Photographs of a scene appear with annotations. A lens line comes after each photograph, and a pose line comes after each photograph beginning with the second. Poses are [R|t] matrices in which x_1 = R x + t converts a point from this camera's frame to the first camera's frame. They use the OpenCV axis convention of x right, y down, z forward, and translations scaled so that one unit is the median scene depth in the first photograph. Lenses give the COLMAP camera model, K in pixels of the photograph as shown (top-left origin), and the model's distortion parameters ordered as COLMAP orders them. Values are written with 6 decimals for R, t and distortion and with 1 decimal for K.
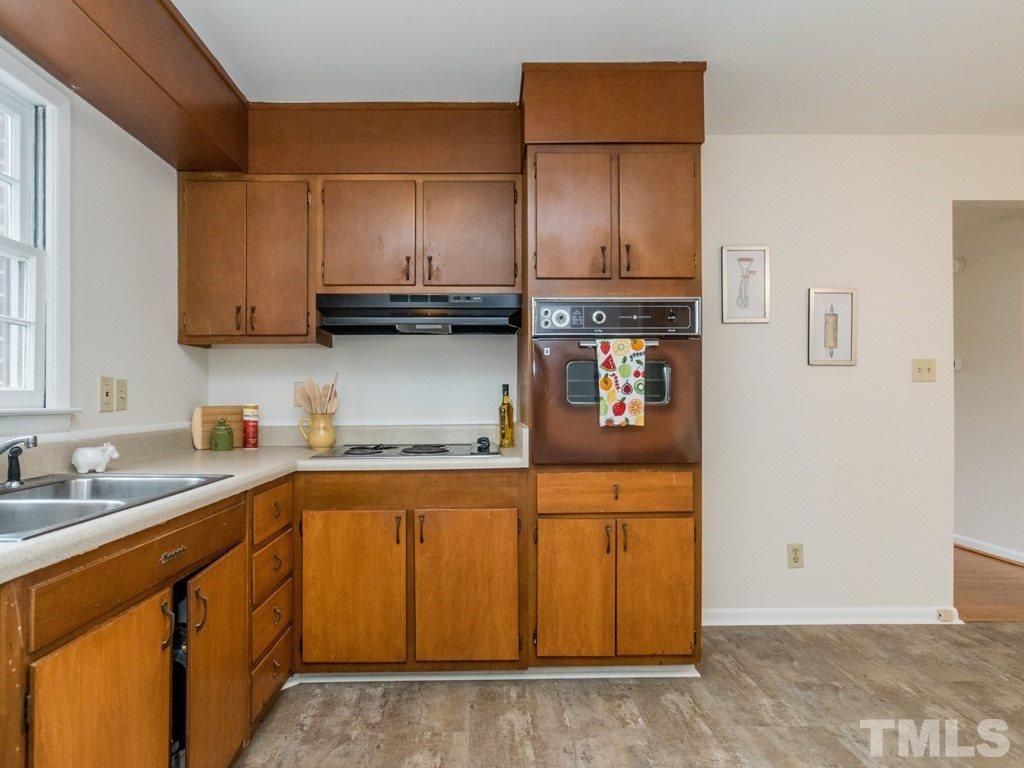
lens RADIAL K [[578.5, 0, 522.3], [0, 578.5, 394.0], [0, 0, 1]] dist [-0.003547, 0.008731]
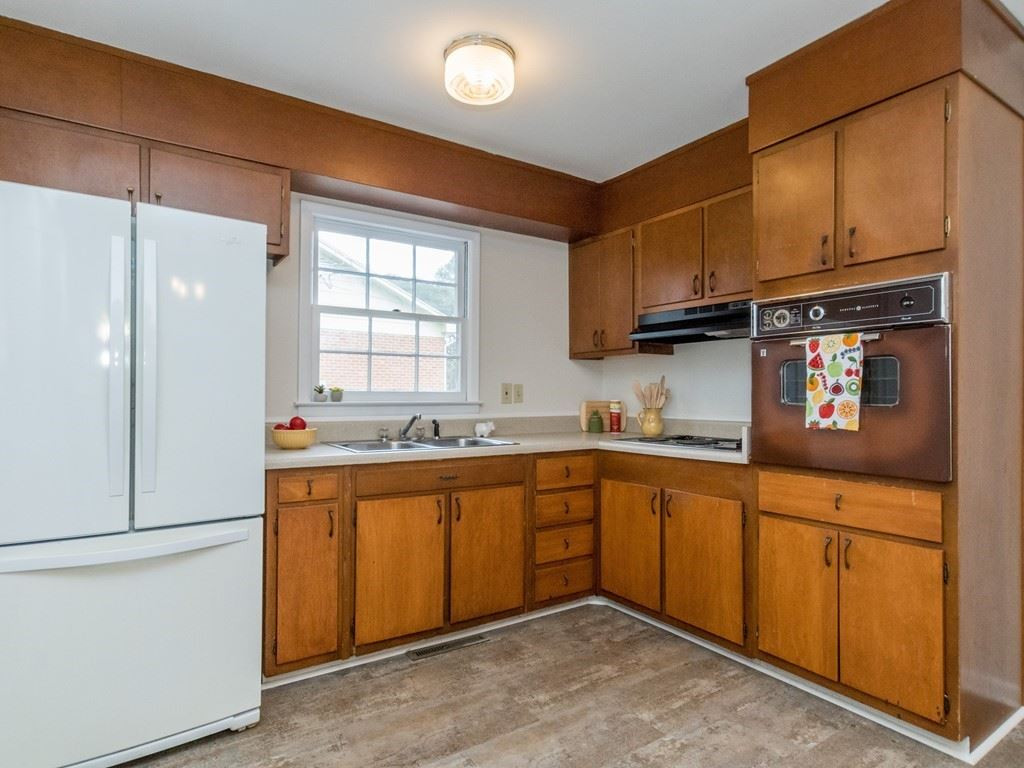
lens RADIAL K [[578.5, 0, 508.9], [0, 578.5, 386.7], [0, 0, 1]] dist [-0.003547, 0.008731]
pose [[0.538164, -0.006233, -0.842817, 0.653041], [0.004538, 0.999980, -0.004497, -0.010908], [0.842828, -0.001404, 0.538182, 0.072396]]
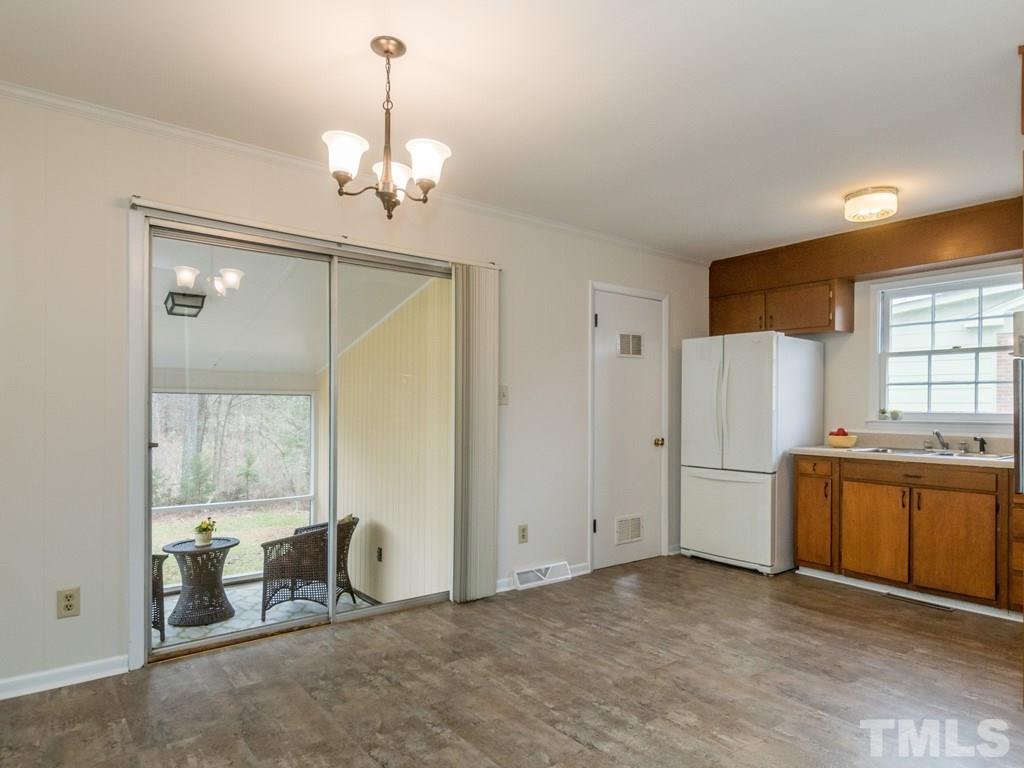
lens RADIAL K [[630.1, 0, 501.8], [0, 630.1, 402.9], [0, 0, 1]] dist [-0.004764, -0.000192]
pose [[-0.801980, -0.006791, -0.597312, 1.546233], [0.001128, 0.999916, -0.012883, -0.014602], [0.597349, -0.011005, -0.801906, 1.308628]]
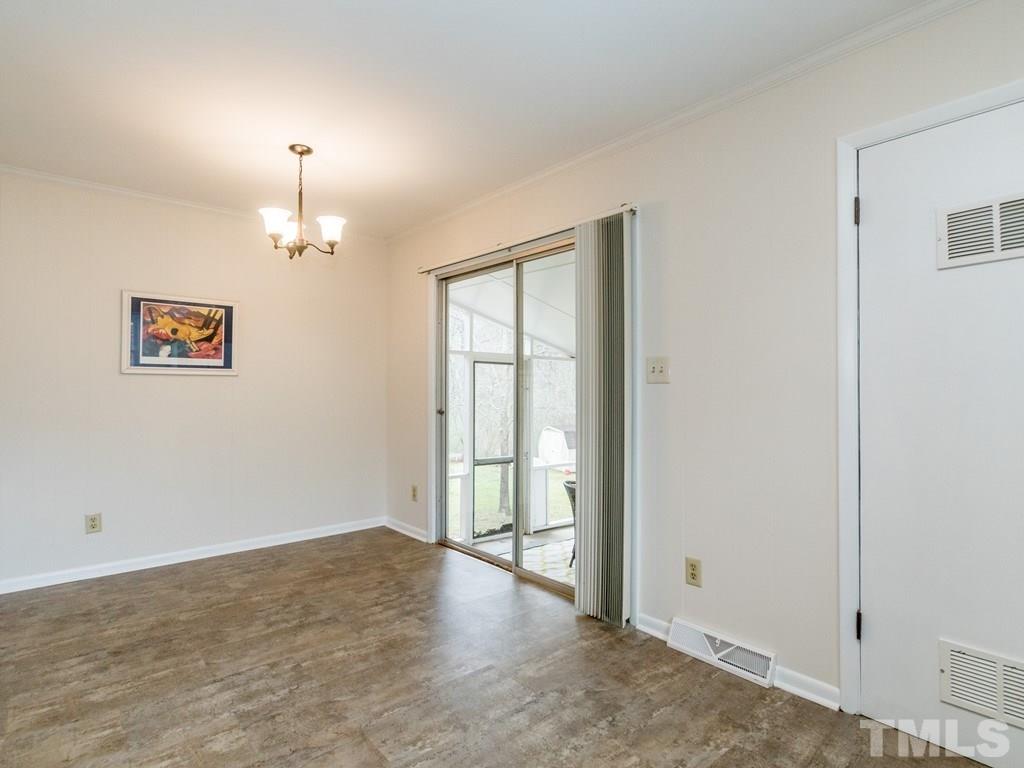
lens RADIAL K [[544.9, 0, 517.7], [0, 544.9, 377.7], [0, 0, 1]] dist [-0.008264, 0.009929]
pose [[-0.645372, 0.016541, 0.763689, -0.229957], [-0.006874, 0.999599, -0.027459, -0.011532], [-0.763837, -0.022971, -0.645000, 0.837402]]
